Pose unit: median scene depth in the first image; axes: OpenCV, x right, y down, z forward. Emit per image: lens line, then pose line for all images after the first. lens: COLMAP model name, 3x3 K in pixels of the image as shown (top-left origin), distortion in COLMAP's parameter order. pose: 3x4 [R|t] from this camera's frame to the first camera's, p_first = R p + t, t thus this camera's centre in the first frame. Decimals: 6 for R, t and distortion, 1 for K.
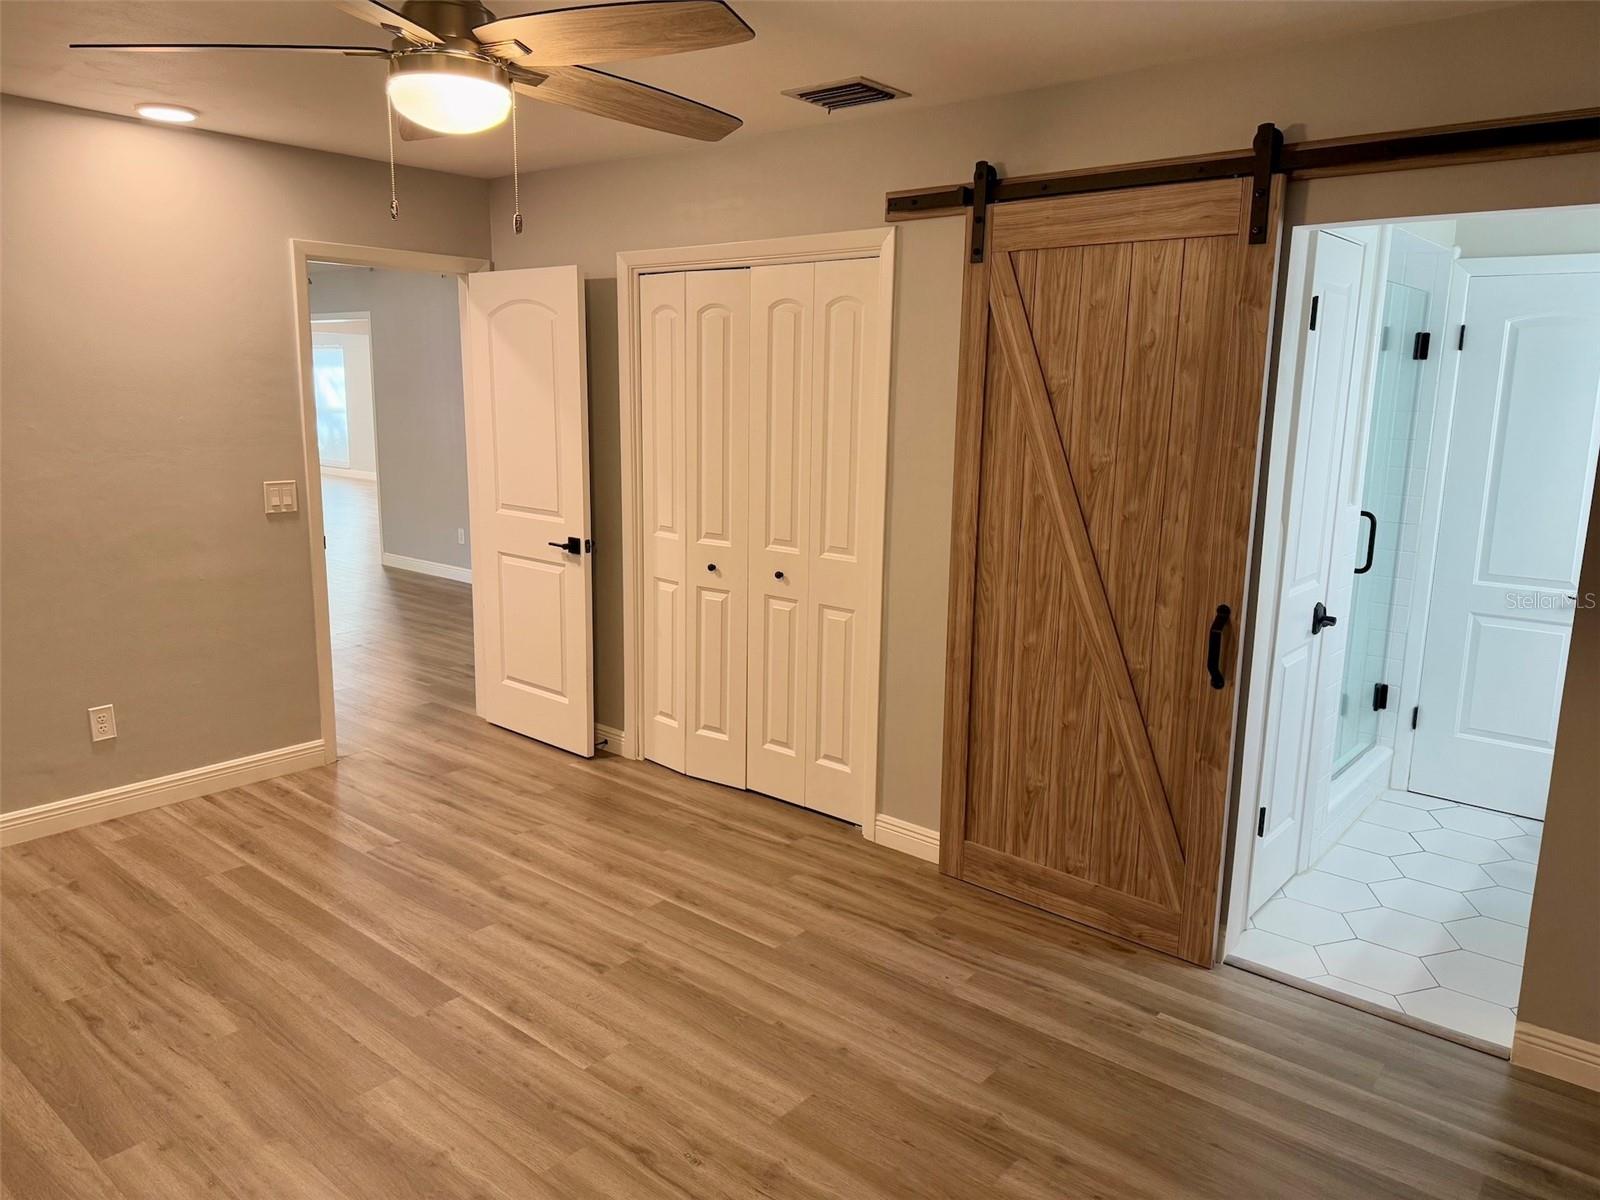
lens RADIAL K [[1135.7, 0, 809.7], [0, 1135.7, 597.9], [0, 0, 1]] dist [0.095961, -0.116526]
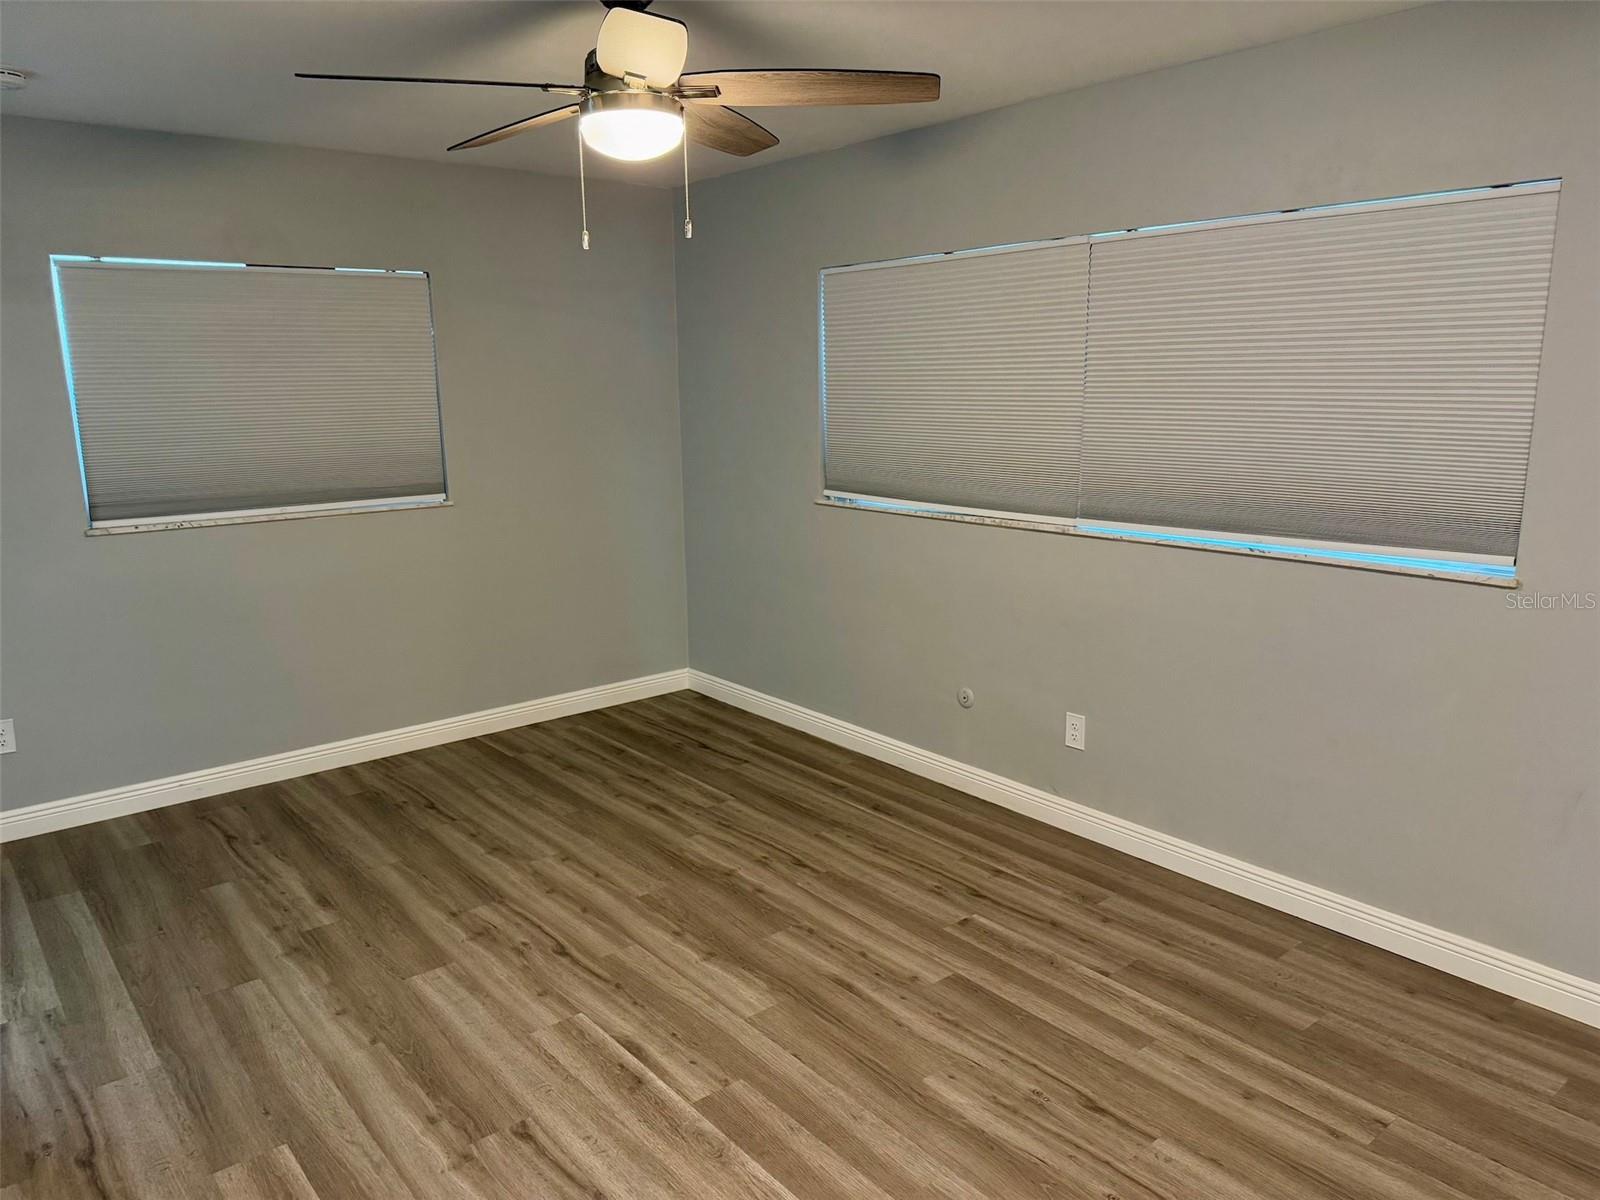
lens RADIAL K [[1126.1, 0, 818.9], [0, 1126.1, 611.0], [0, 0, 1]] dist [0.073272, -0.107769]
pose [[-0.984639, -0.040286, 0.169889, -0.497188], [0.029062, 0.921629, 0.386983, -0.294870], [-0.172165, 0.385976, -0.906301, 1.526819]]
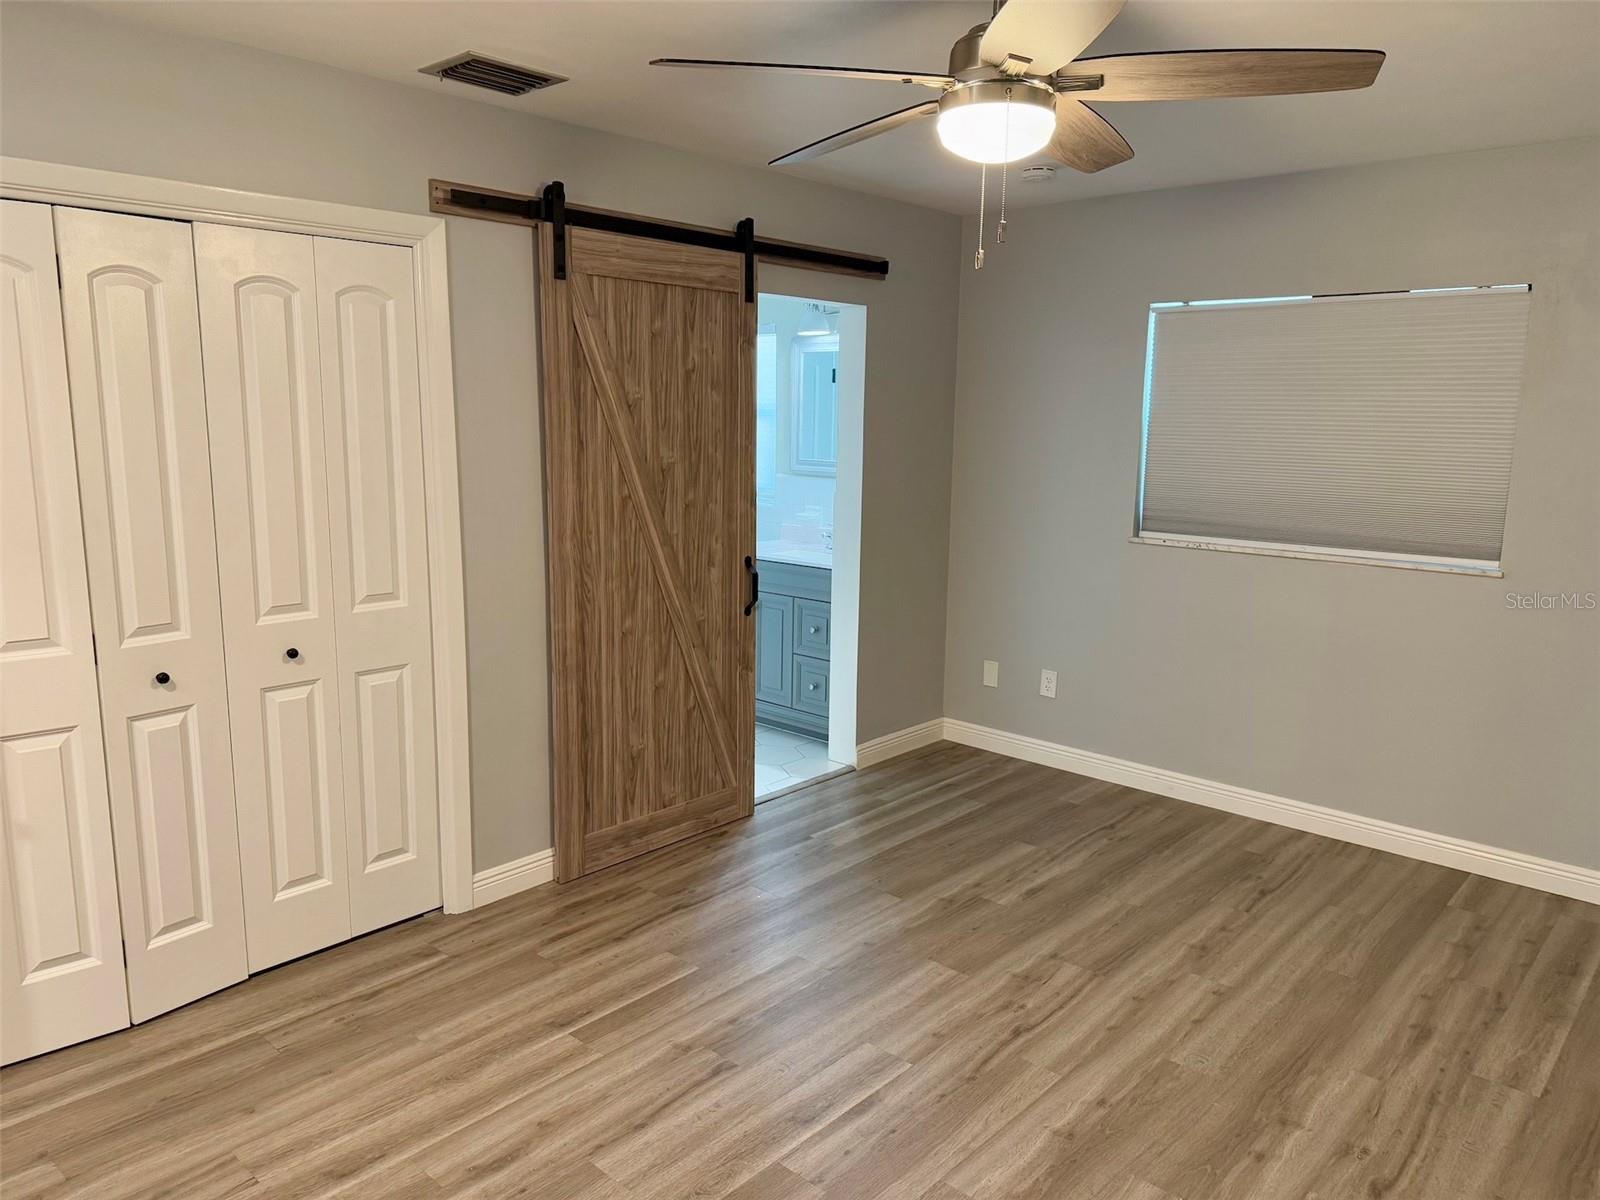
lens RADIAL K [[1128.6, 0, 800.0], [0, 1128.6, 600.0], [0, 0, 1]] dist [0.162296, -0.197104]
pose [[0.031740, -0.187053, 0.981837, -0.981161], [0.171023, 0.968861, 0.179052, -0.173637], [-0.984756, 0.162234, 0.062742, 0.828277]]
